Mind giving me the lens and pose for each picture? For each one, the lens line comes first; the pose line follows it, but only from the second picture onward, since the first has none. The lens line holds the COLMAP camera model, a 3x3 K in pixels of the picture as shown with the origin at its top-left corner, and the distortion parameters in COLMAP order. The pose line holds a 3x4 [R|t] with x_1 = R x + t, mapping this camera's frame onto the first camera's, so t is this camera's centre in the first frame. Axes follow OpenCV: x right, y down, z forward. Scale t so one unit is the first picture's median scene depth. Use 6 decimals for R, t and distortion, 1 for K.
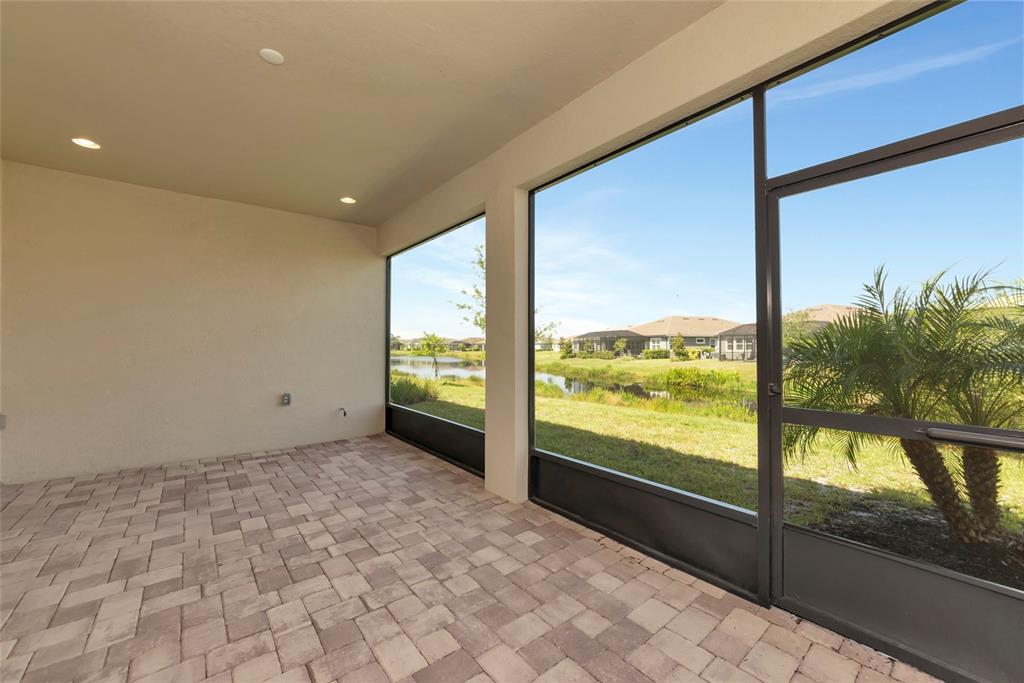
lens RADIAL K [[413.4, 0, 517.4], [0, 413.4, 337.1], [0, 0, 1]] dist [-0.007528, 0.000657]
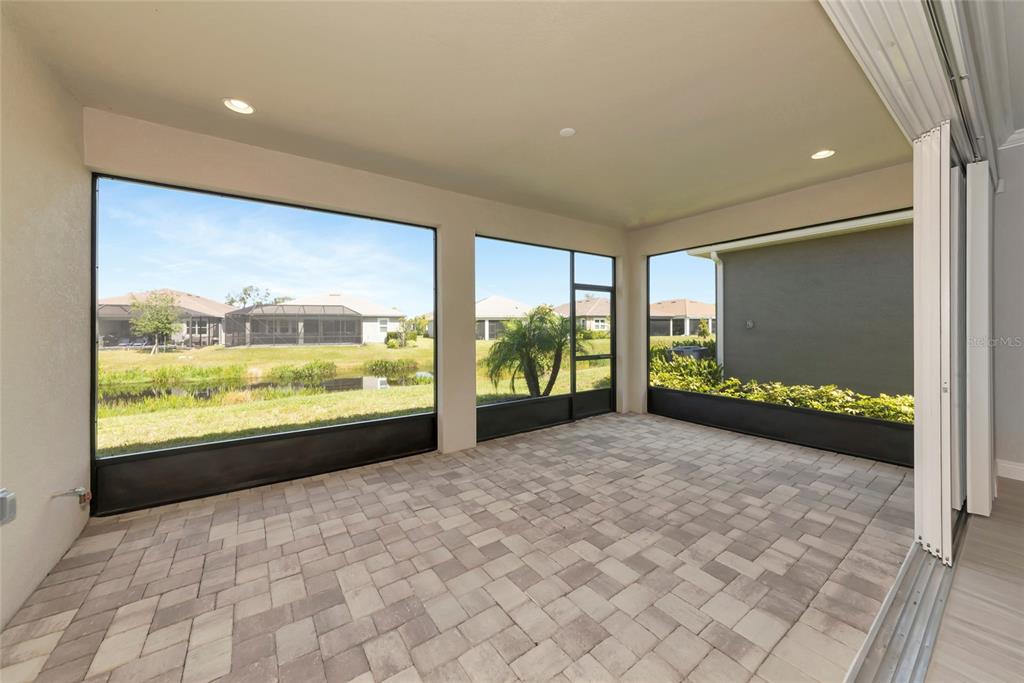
lens RADIAL K [[371.4, 0, 518.0], [0, 371.4, 334.9], [0, 0, 1]] dist [-0.005830, -0.000062]
pose [[0.031524, -0.021123, 0.999280, -1.557970], [-0.018217, 0.999598, 0.021704, -0.036702], [-0.999337, -0.018888, 0.031126, 0.952768]]
